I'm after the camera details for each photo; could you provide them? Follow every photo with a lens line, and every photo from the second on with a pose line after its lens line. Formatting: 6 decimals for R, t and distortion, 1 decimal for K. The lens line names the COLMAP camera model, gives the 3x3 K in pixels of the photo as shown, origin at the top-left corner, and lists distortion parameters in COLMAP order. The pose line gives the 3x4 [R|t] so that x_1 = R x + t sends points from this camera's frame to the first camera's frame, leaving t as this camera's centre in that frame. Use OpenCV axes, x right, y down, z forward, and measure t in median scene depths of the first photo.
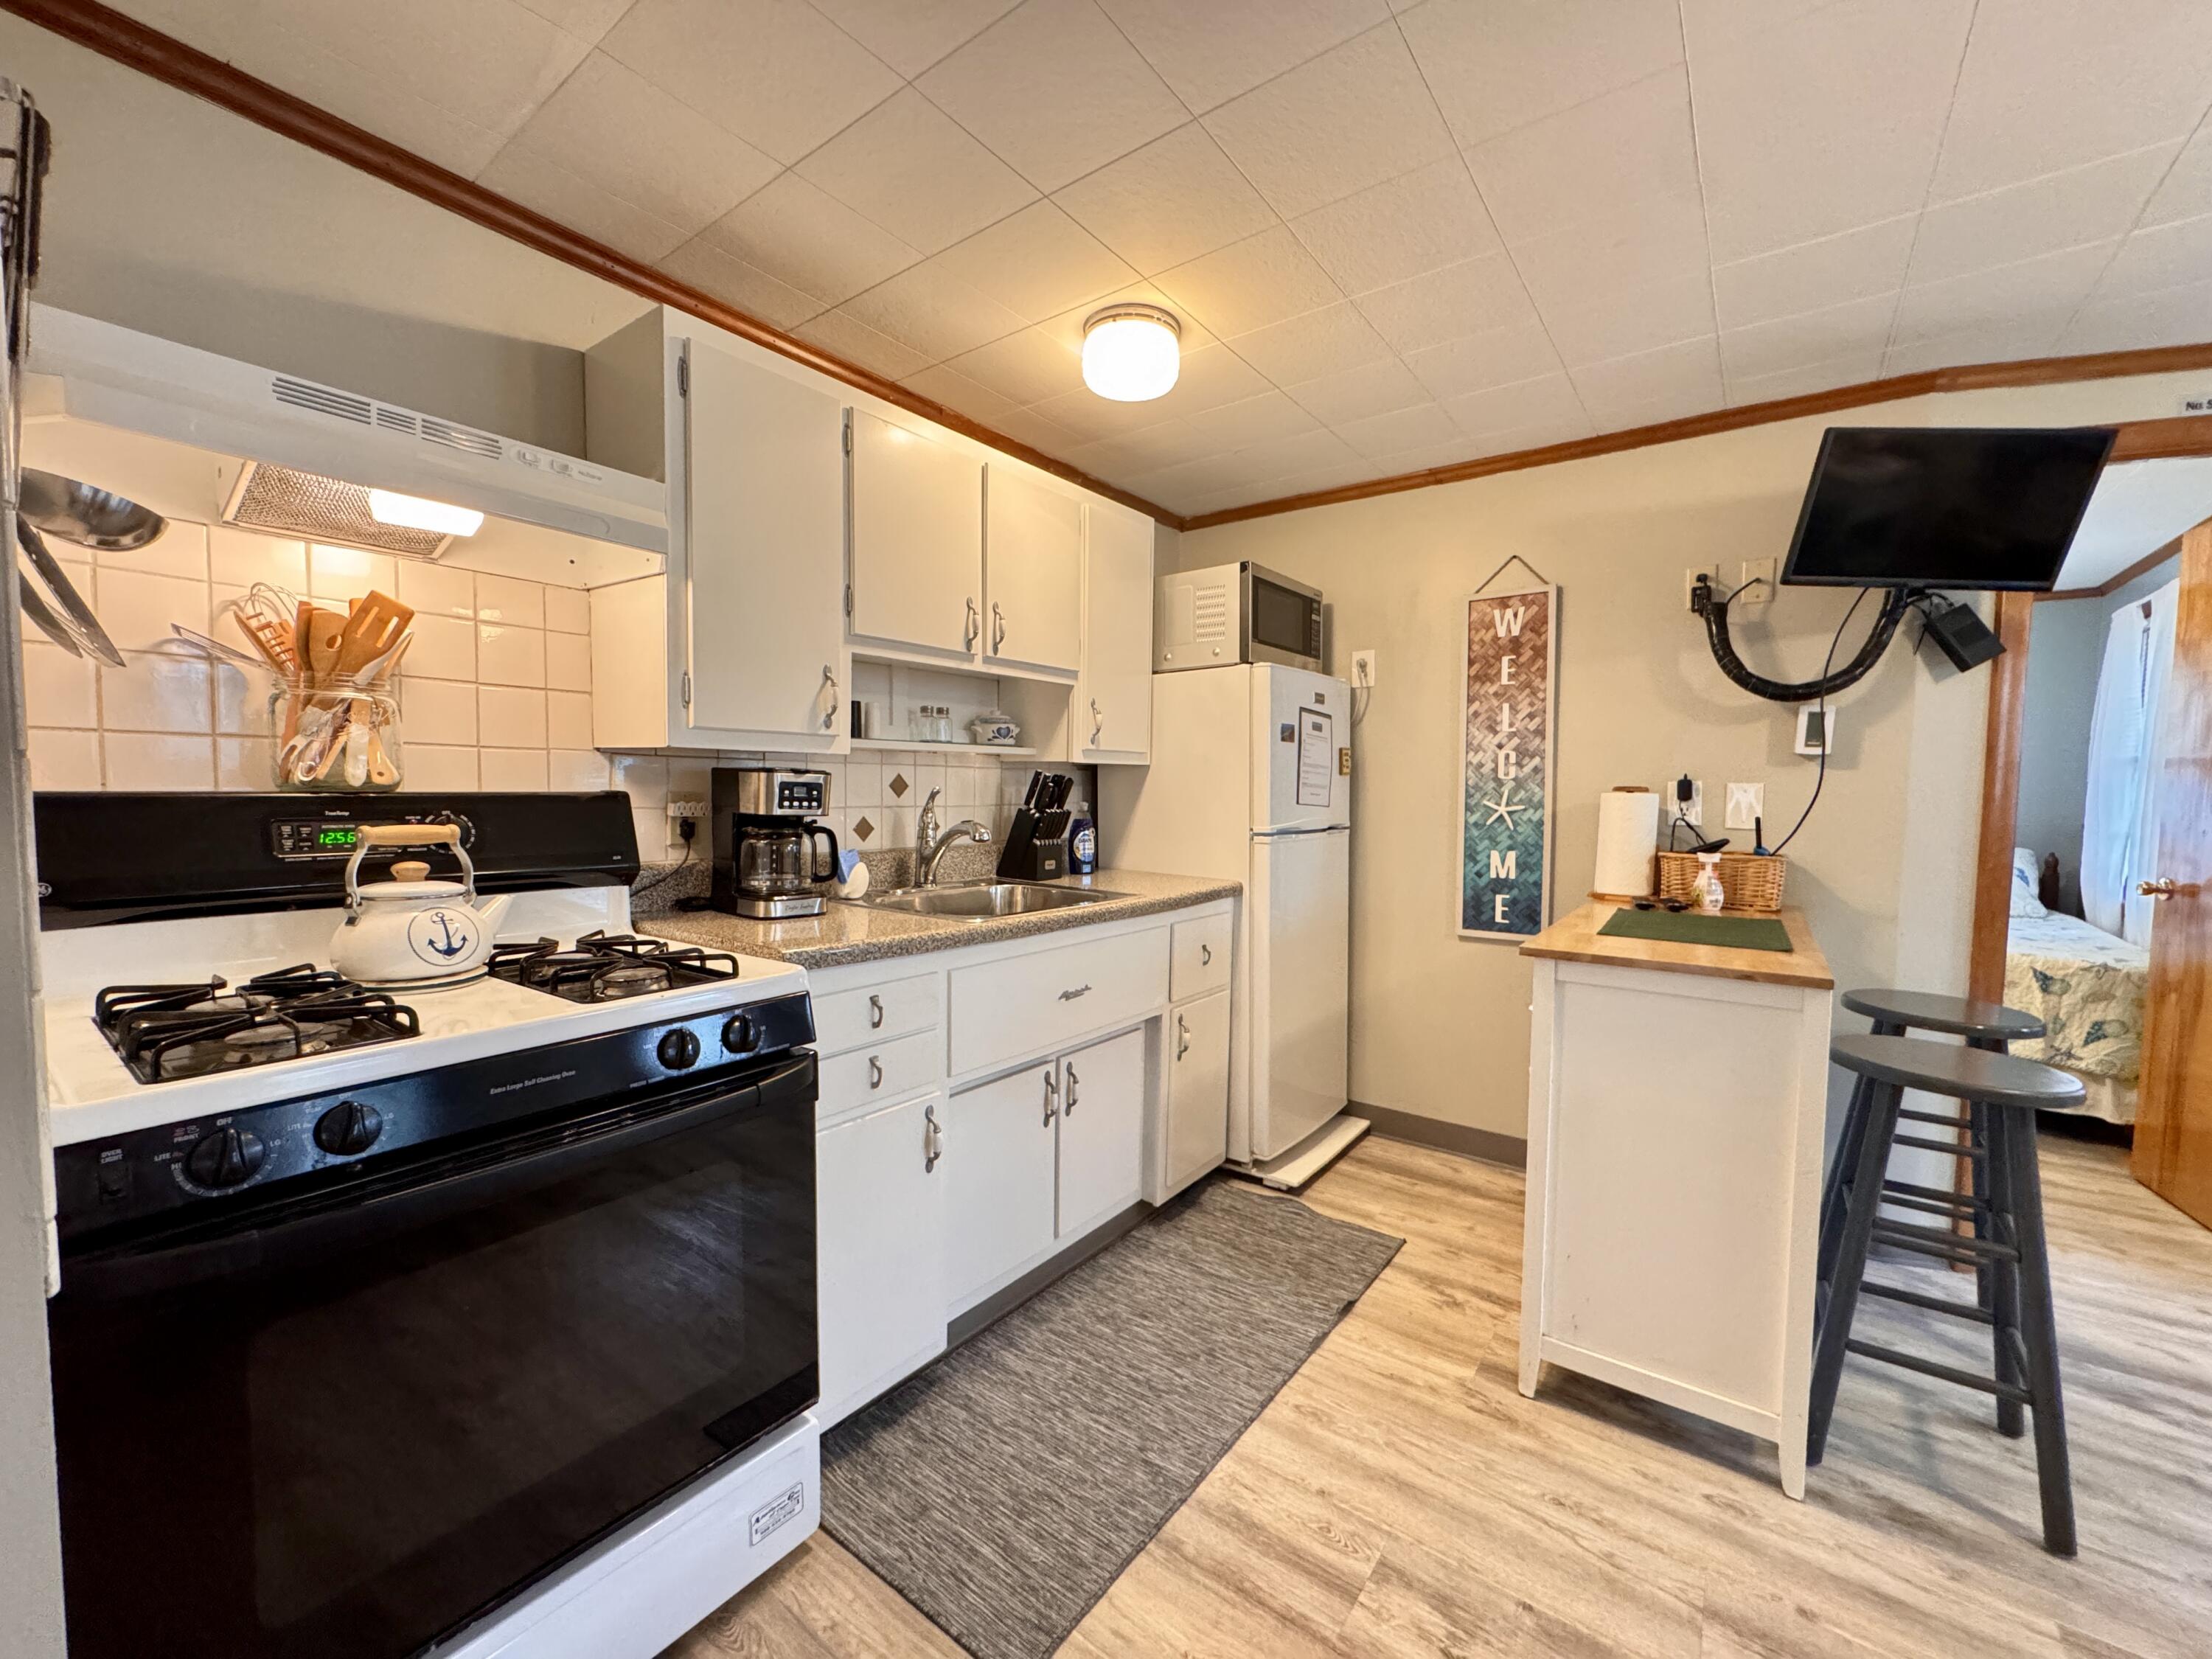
lens RADIAL K [[880.8, 0, 1103.6], [0, 880.8, 831.9], [0, 0, 1]] dist [-0.004382, 0.001141]
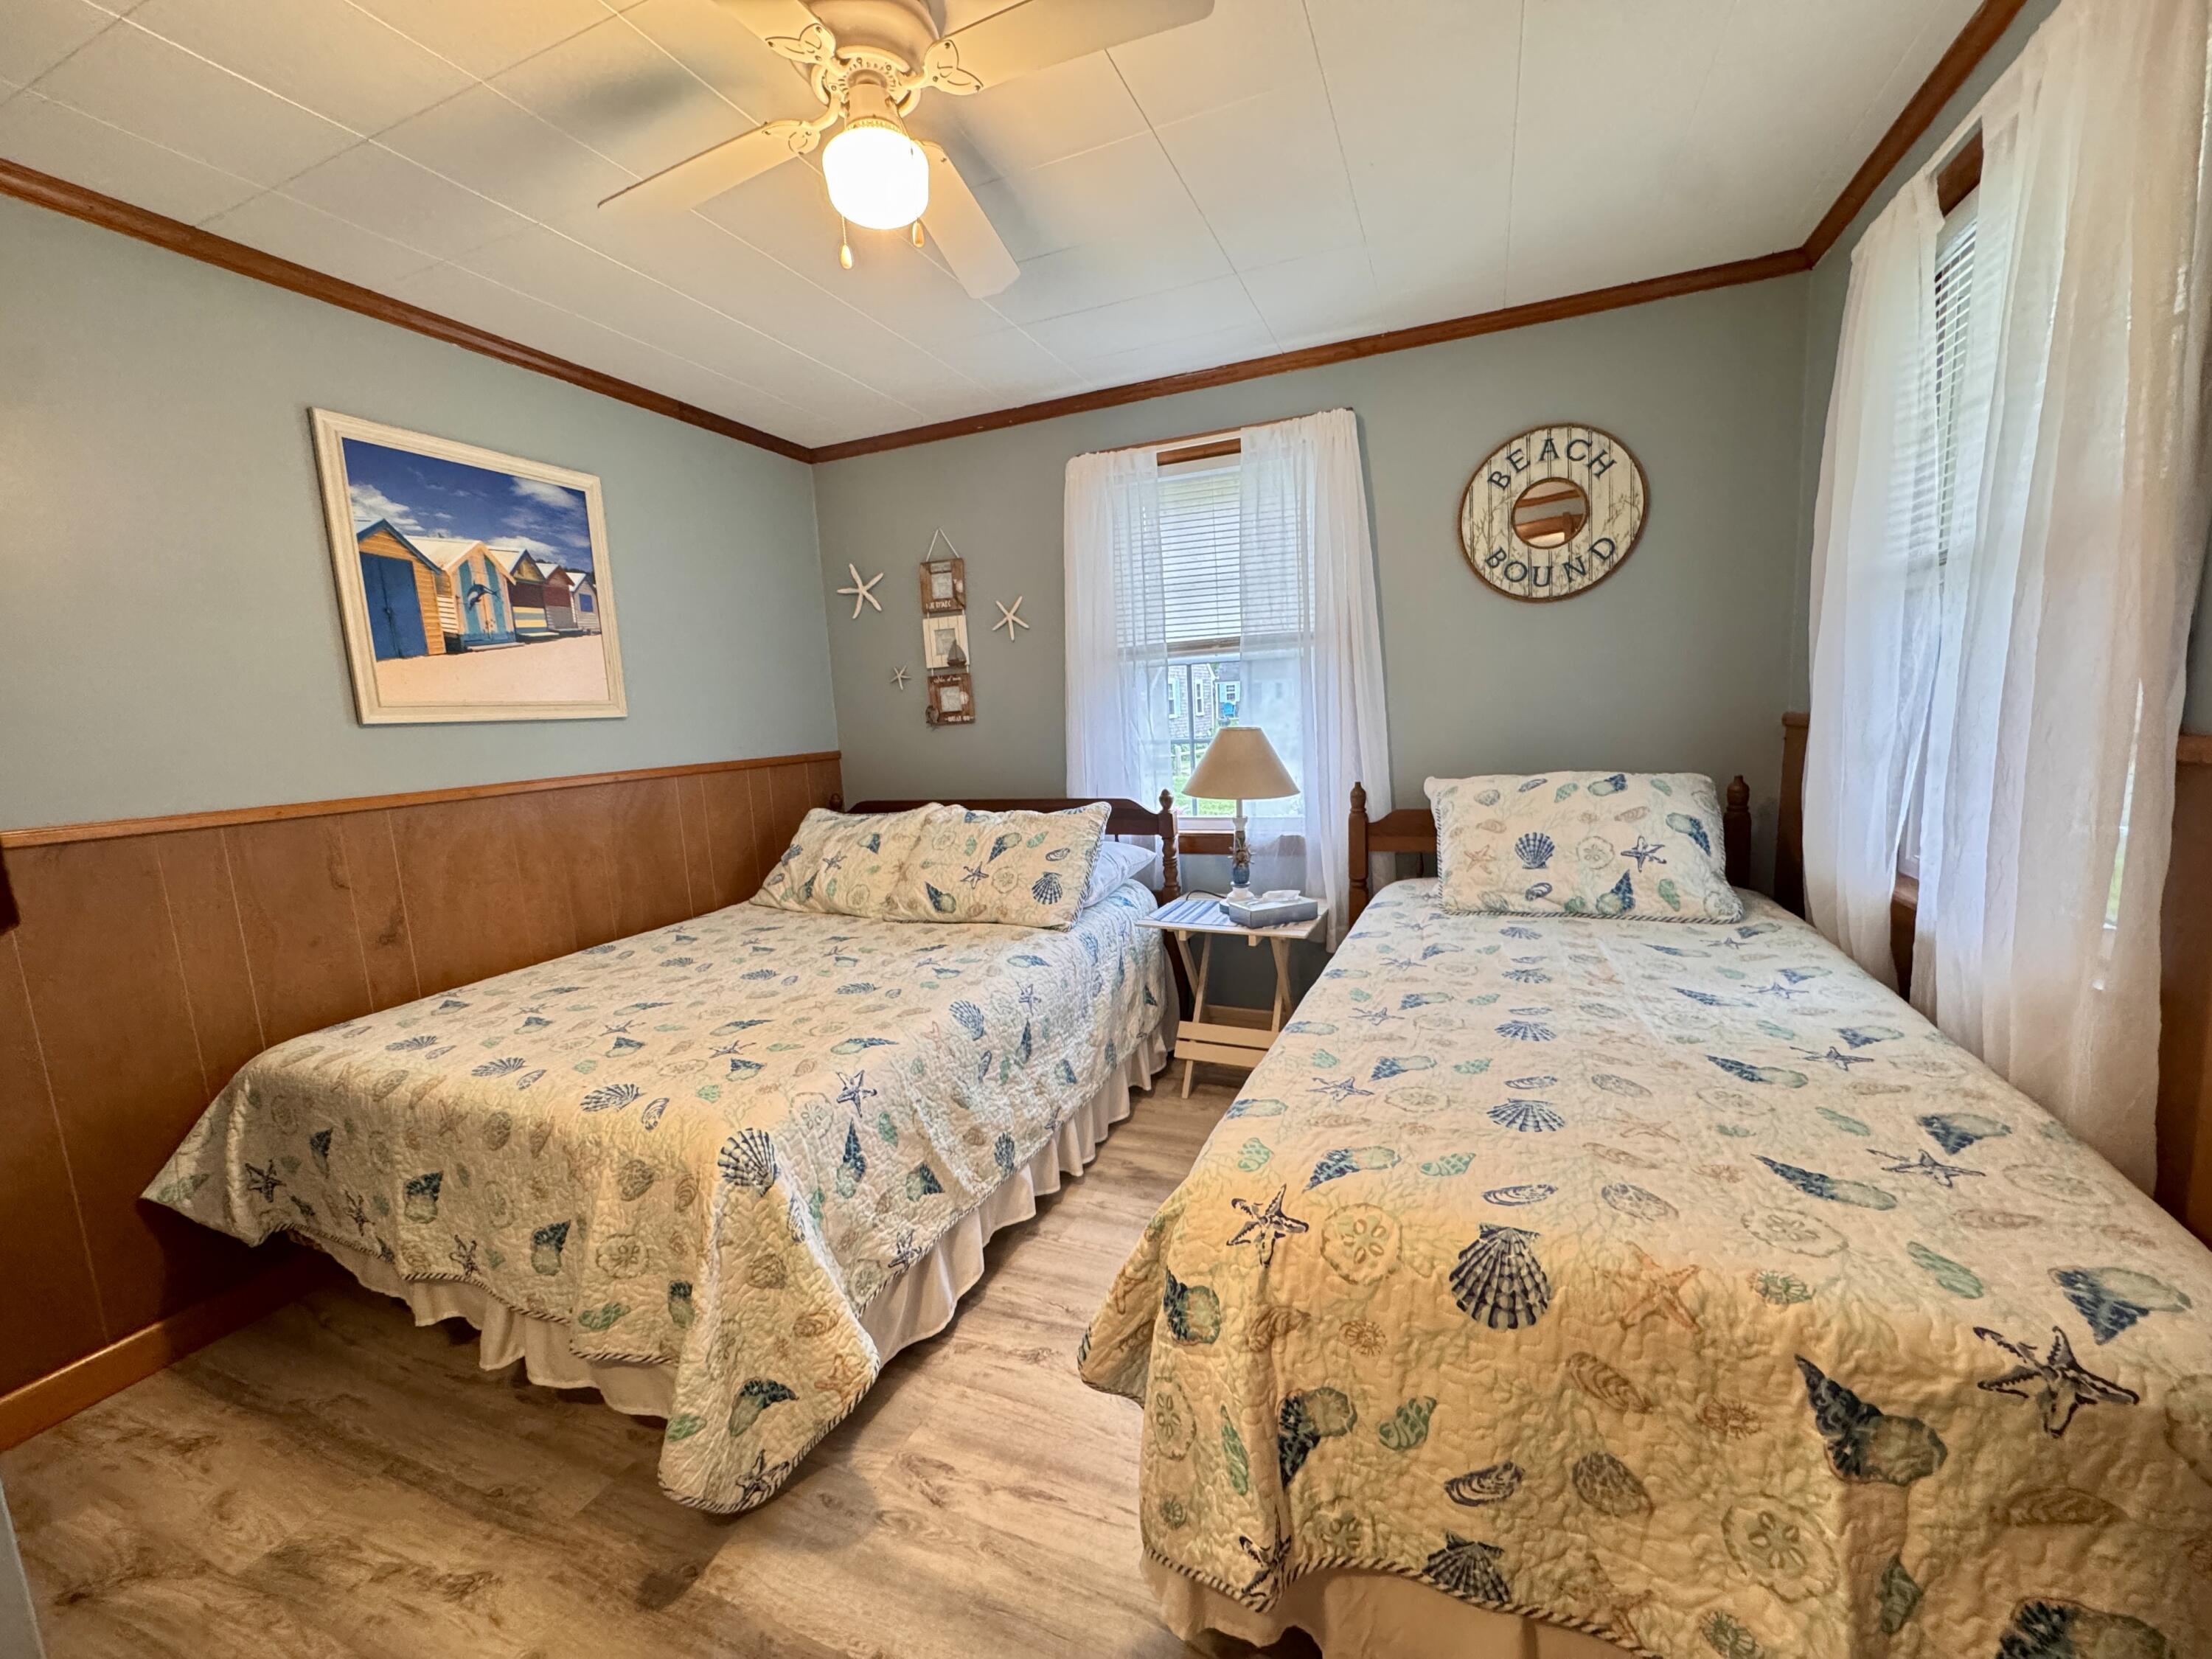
lens RADIAL K [[880.8, 0, 1103.0], [0, 880.8, 833.4], [0, 0, 1]] dist [-0.004382, 0.001141]
pose [[0.967154, -0.099066, 0.234091, 1.070706], [0.080523, 0.992904, 0.087510, -0.036103], [-0.241099, -0.065786, 0.968268, 1.061286]]
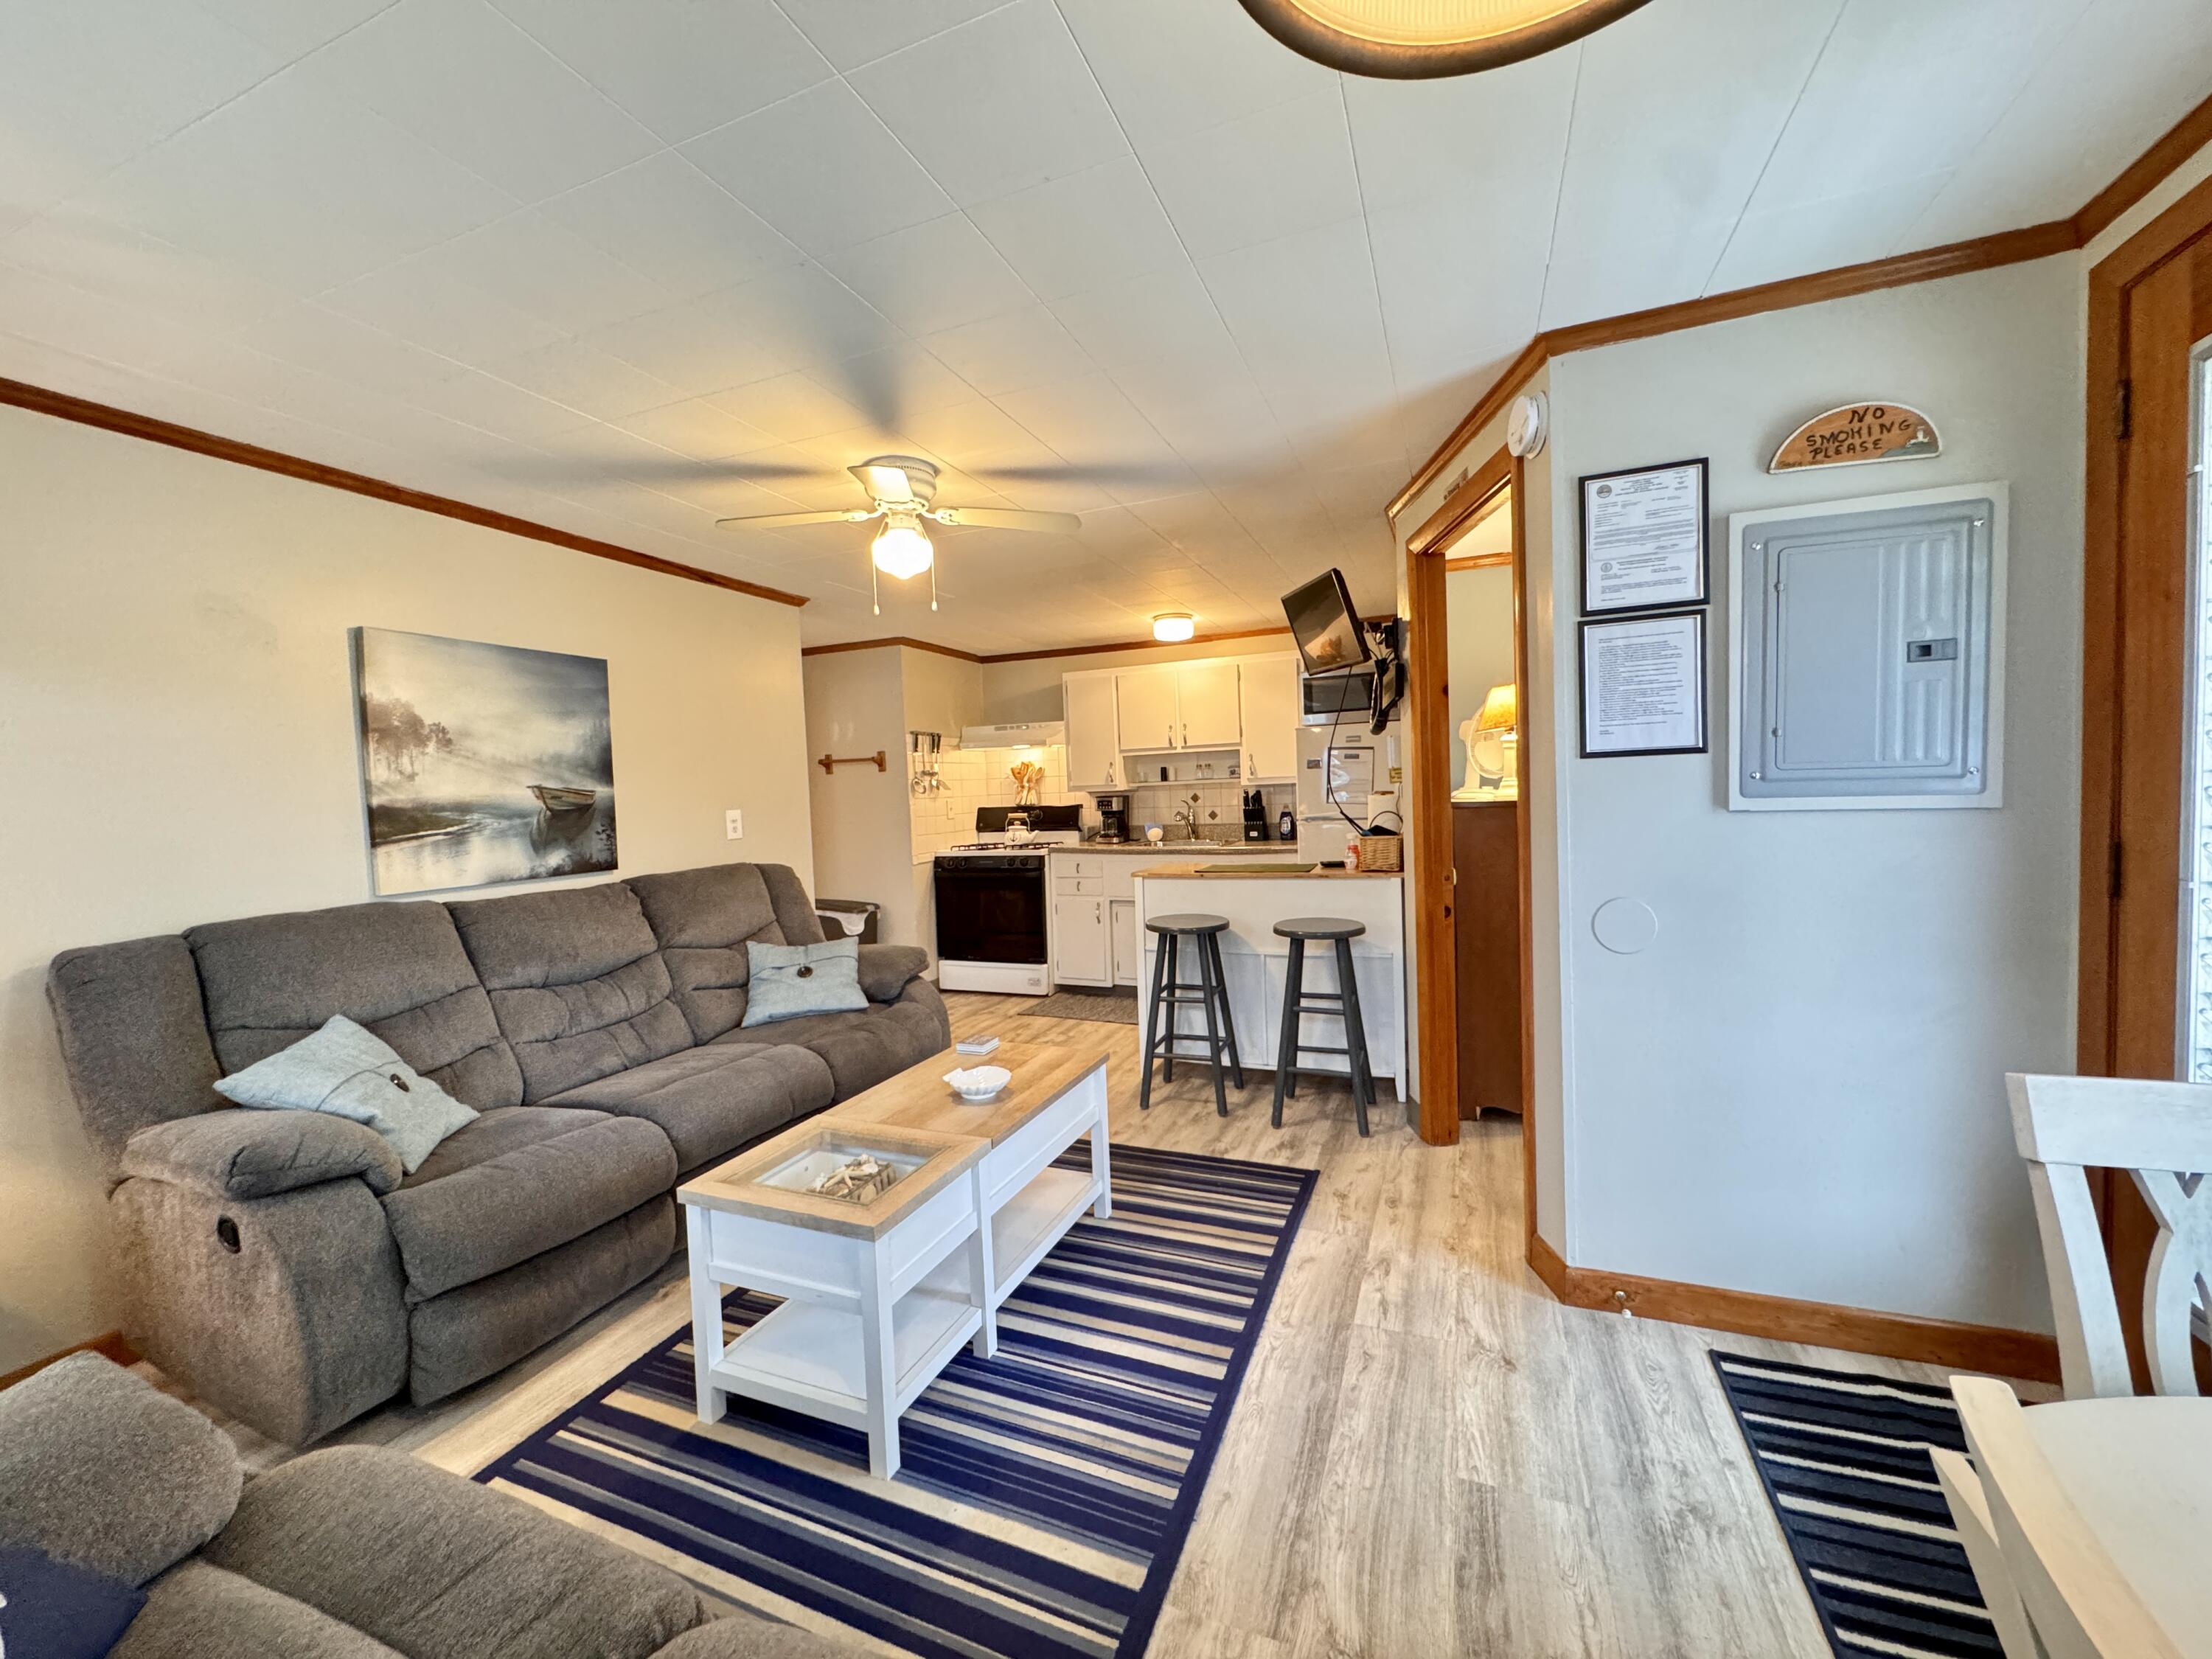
lens RADIAL K [[880.8, 0, 1104.0], [0, 880.8, 832.2], [0, 0, 1]] dist [-0.004382, 0.001141]
pose [[0.254736, 0.022484, -0.966749, 2.047719], [-0.012398, 0.999723, 0.019984, -0.004421], [0.966931, 0.006895, 0.254944, 0.147093]]
